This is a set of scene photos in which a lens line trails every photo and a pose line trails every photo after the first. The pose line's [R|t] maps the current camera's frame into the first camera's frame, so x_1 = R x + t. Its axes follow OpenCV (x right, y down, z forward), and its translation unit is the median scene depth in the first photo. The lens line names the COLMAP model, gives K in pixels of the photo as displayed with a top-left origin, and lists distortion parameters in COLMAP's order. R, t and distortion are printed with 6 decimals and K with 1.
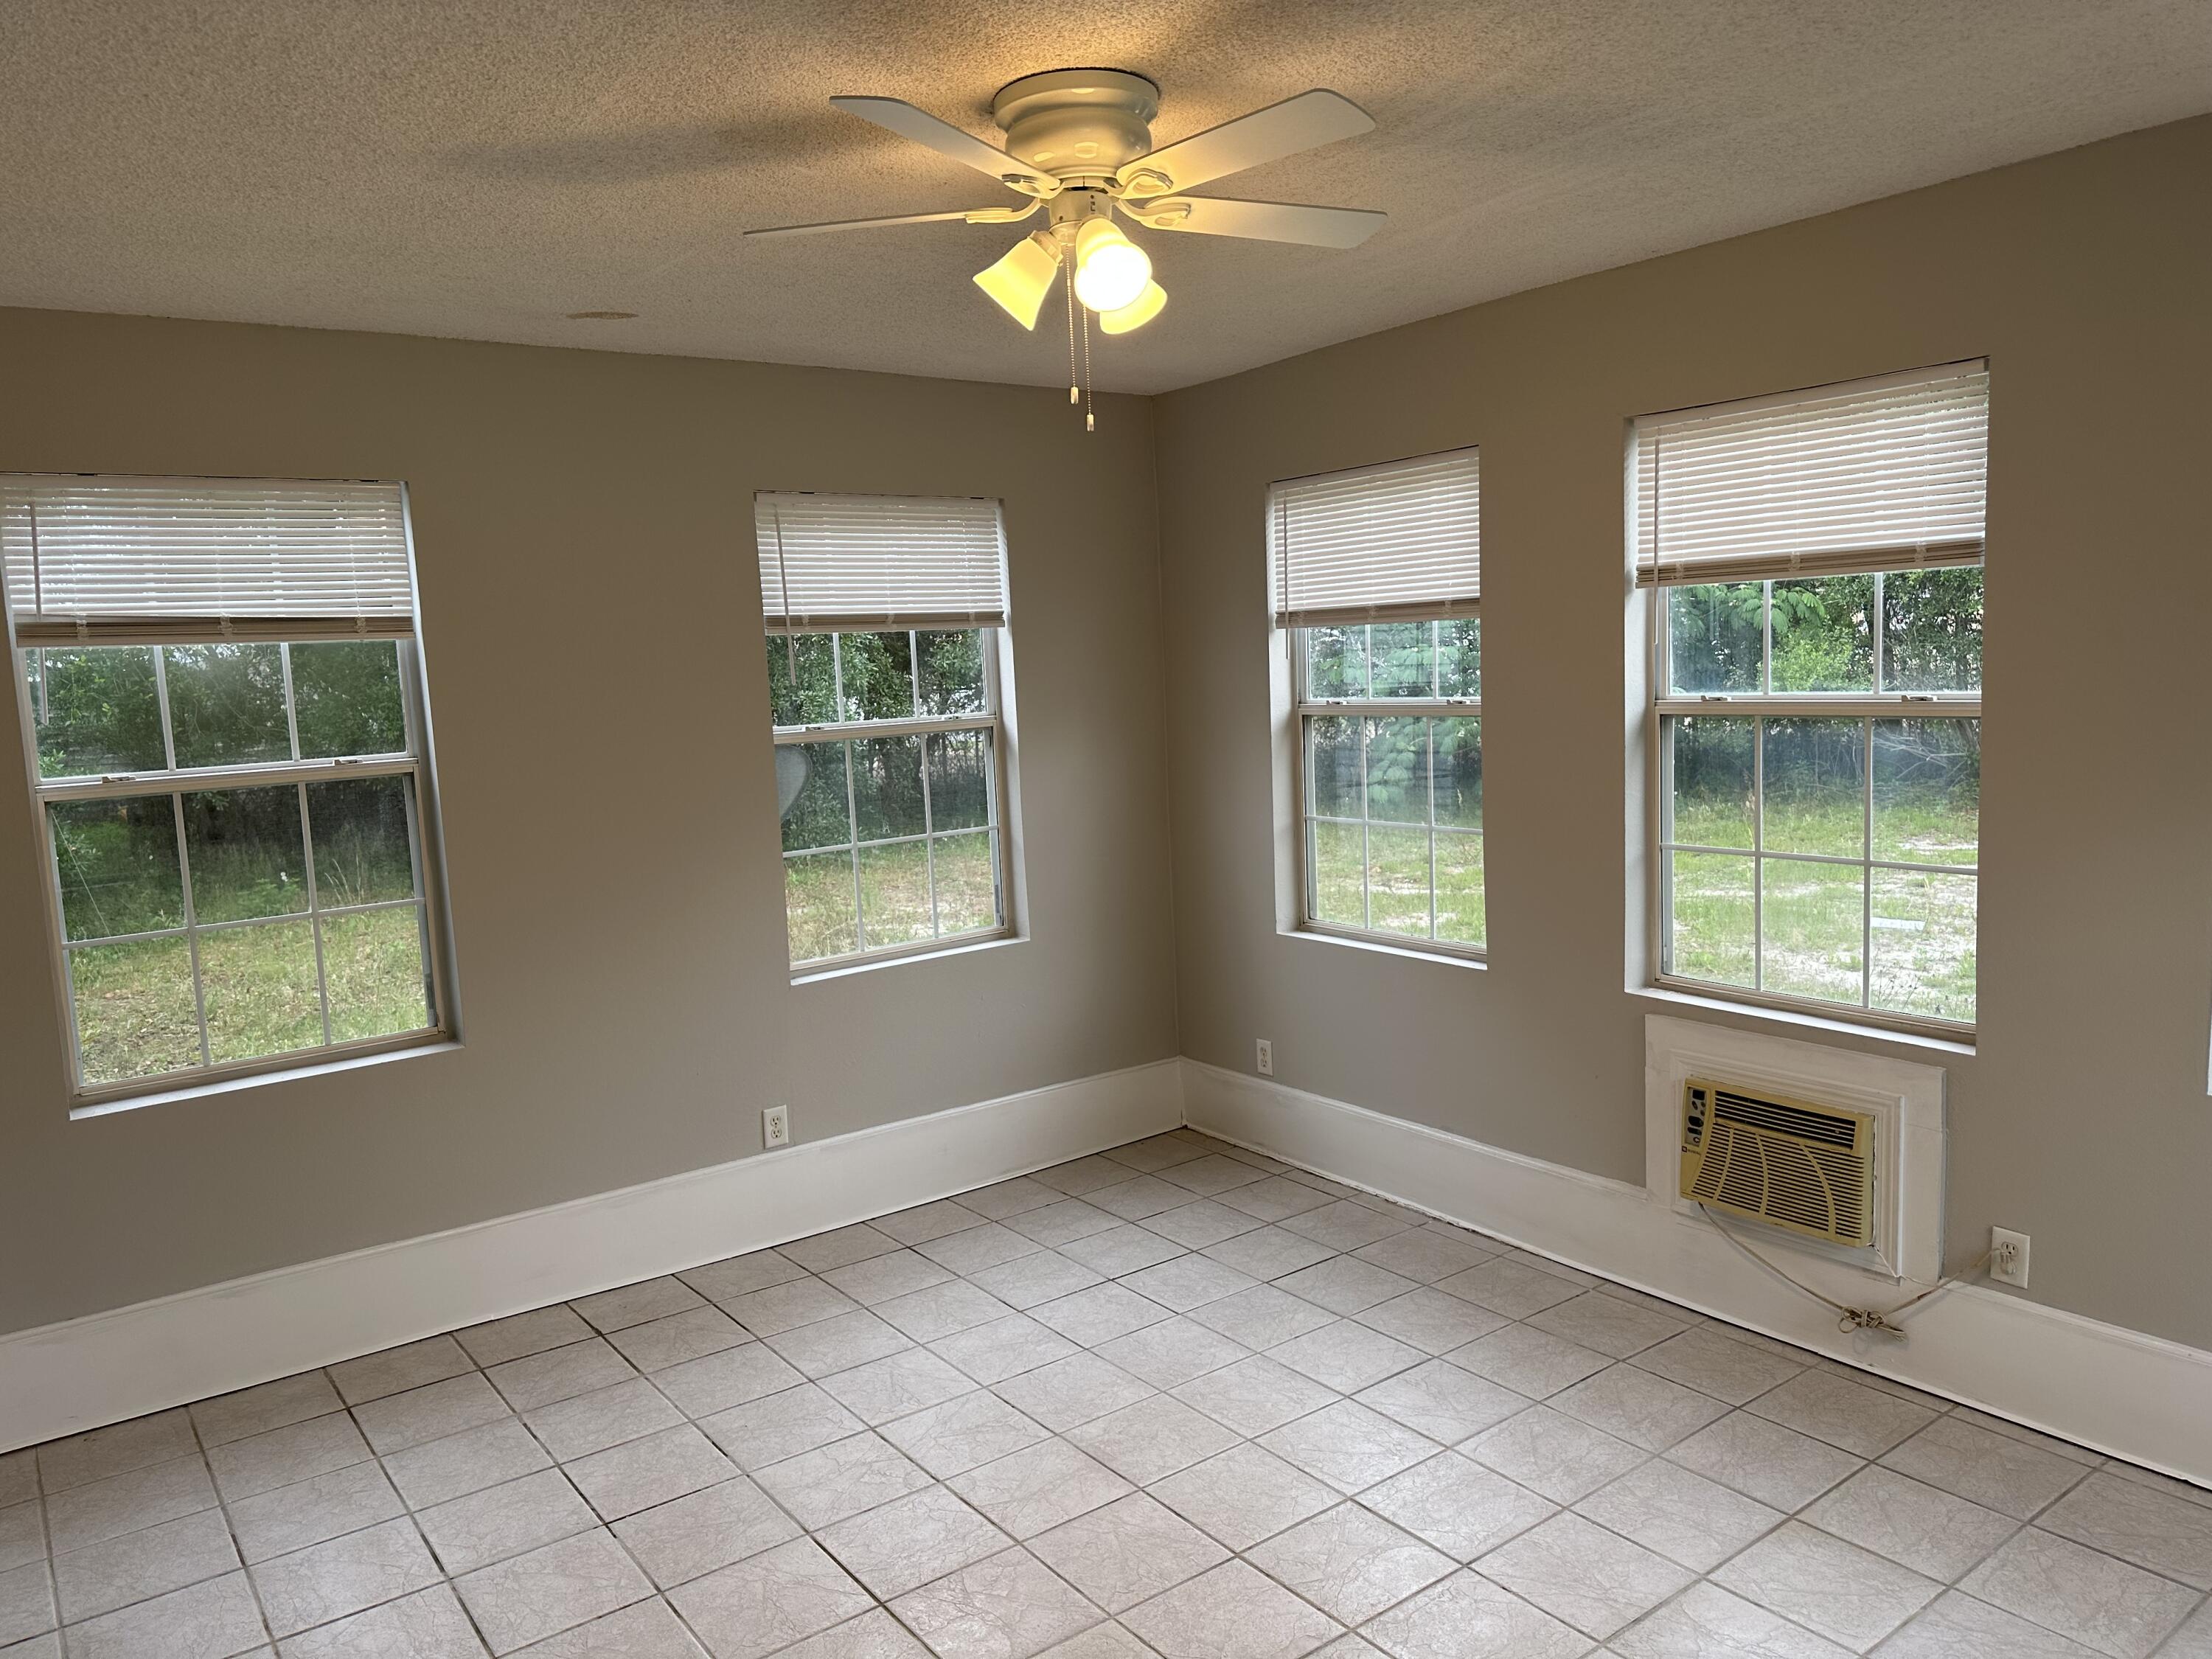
lens RADIAL K [[1557.1, 0, 1128.4], [0, 1557.1, 817.3], [0, 0, 1]] dist [0.131915, -0.167069]
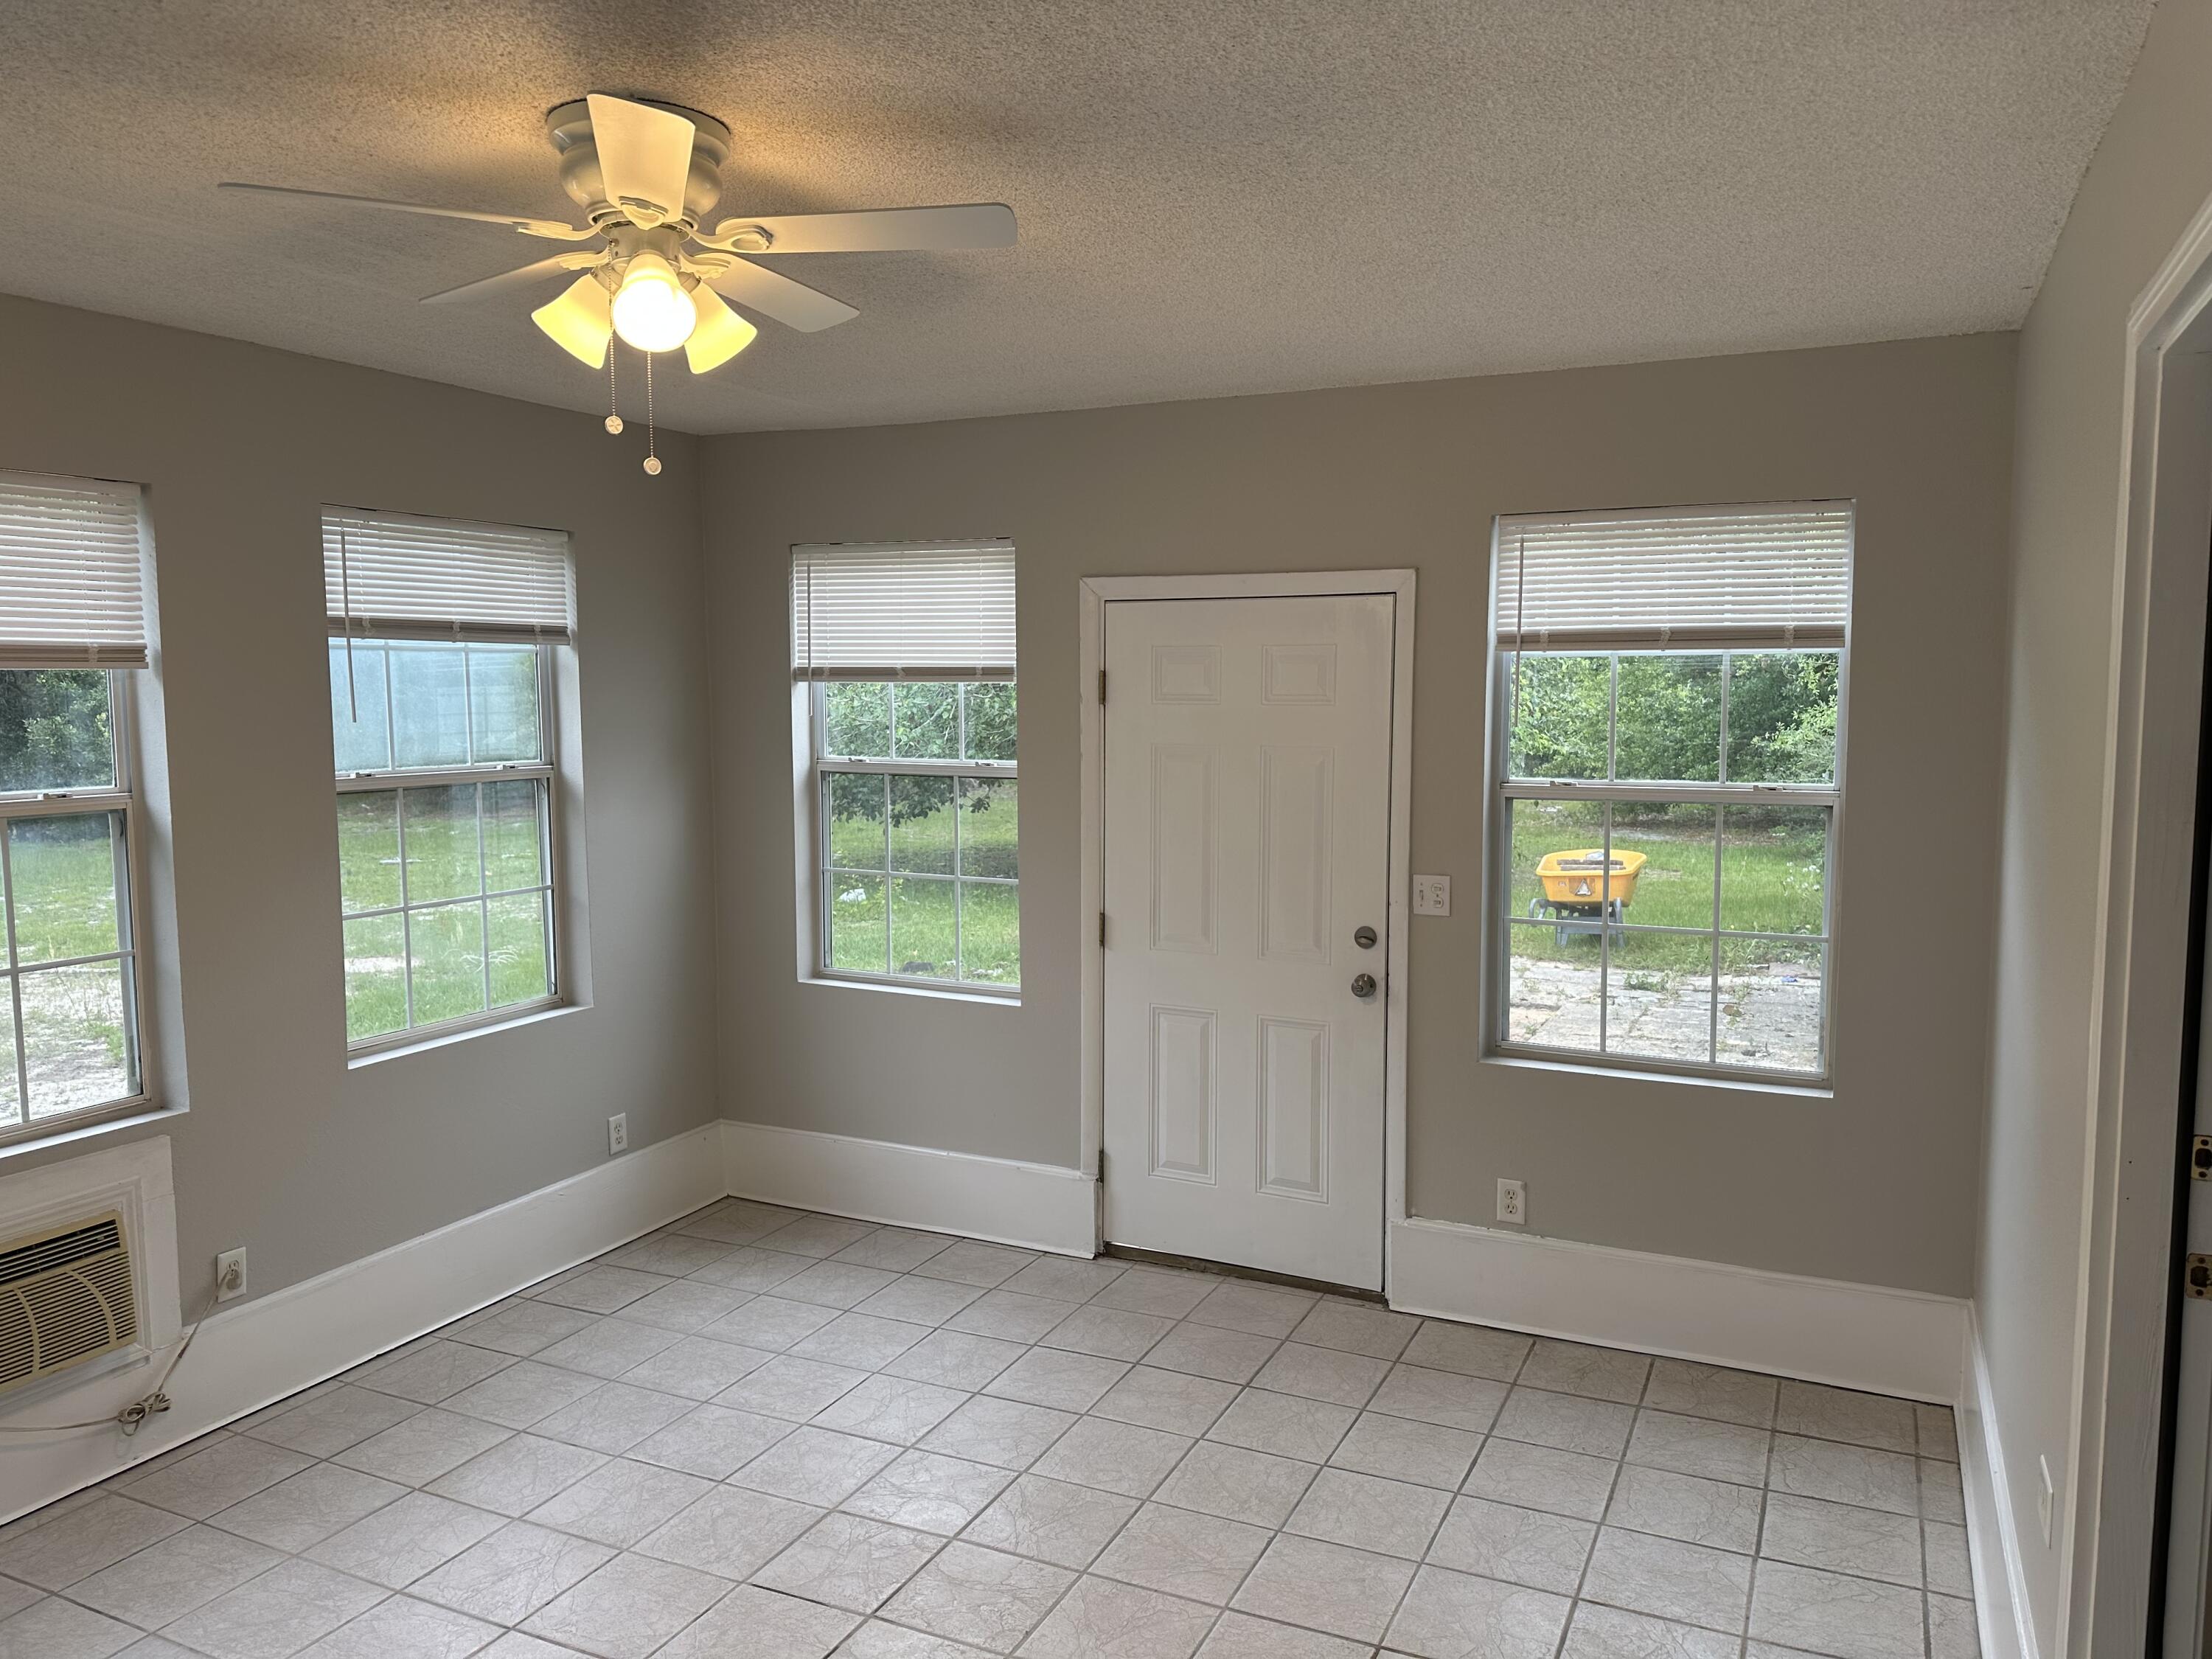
lens RADIAL K [[1548.7, 0, 1097.0], [0, 1548.7, 833.3], [0, 0, 1]] dist [0.038652, -0.049731]
pose [[-0.446882, -0.034792, 0.893916, -0.759430], [0.122385, 0.987471, 0.099615, -0.076863], [-0.886182, 0.153918, -0.437025, 0.947190]]
